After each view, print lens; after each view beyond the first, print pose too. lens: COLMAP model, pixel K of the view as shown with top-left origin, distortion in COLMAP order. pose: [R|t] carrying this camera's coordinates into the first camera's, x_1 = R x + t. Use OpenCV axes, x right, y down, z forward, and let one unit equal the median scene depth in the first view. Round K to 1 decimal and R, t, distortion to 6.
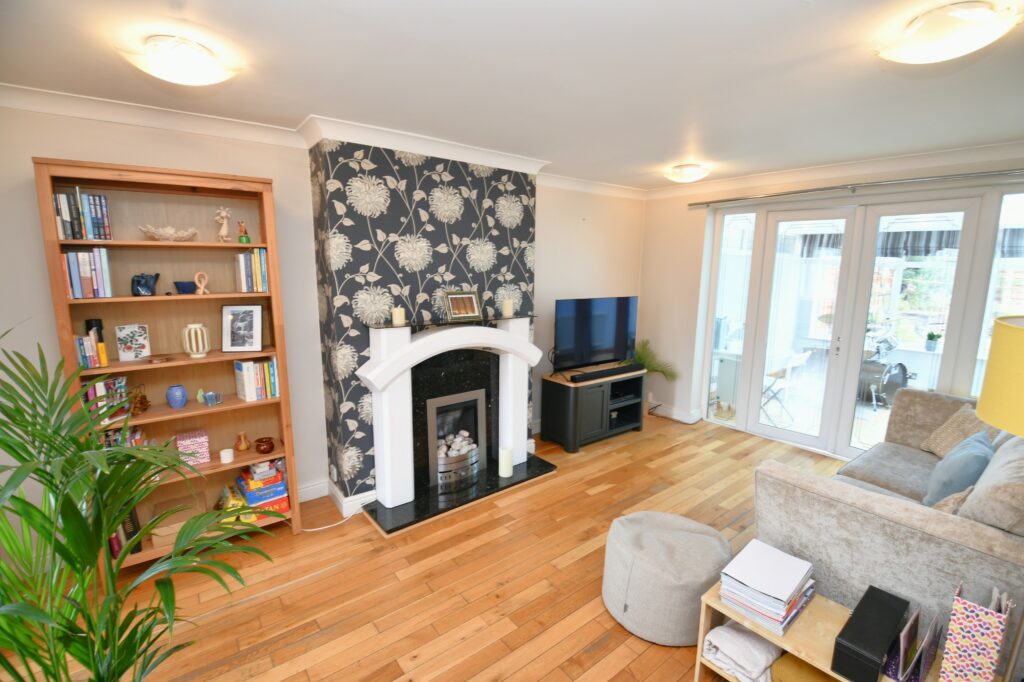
lens RADIAL K [[461.4, 0, 512.0], [0, 461.4, 341.0], [0, 0, 1]] dist [-0.035622, -0.000013]
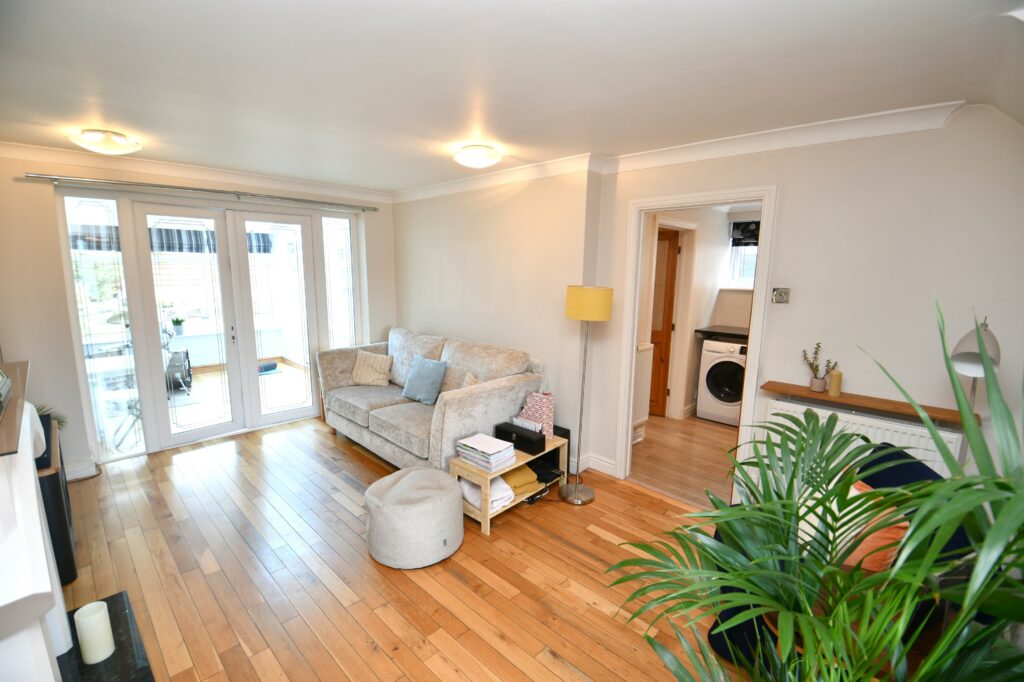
lens RADIAL K [[446.2, 0, 518.0], [0, 446.2, 344.8], [0, 0, 1]] dist [-0.000851, -0.000069]
pose [[-0.142431, -0.182422, 0.972849, -0.484836], [0.149829, 0.967571, 0.203368, -0.089039], [-0.978399, 0.174727, -0.110480, 0.465762]]
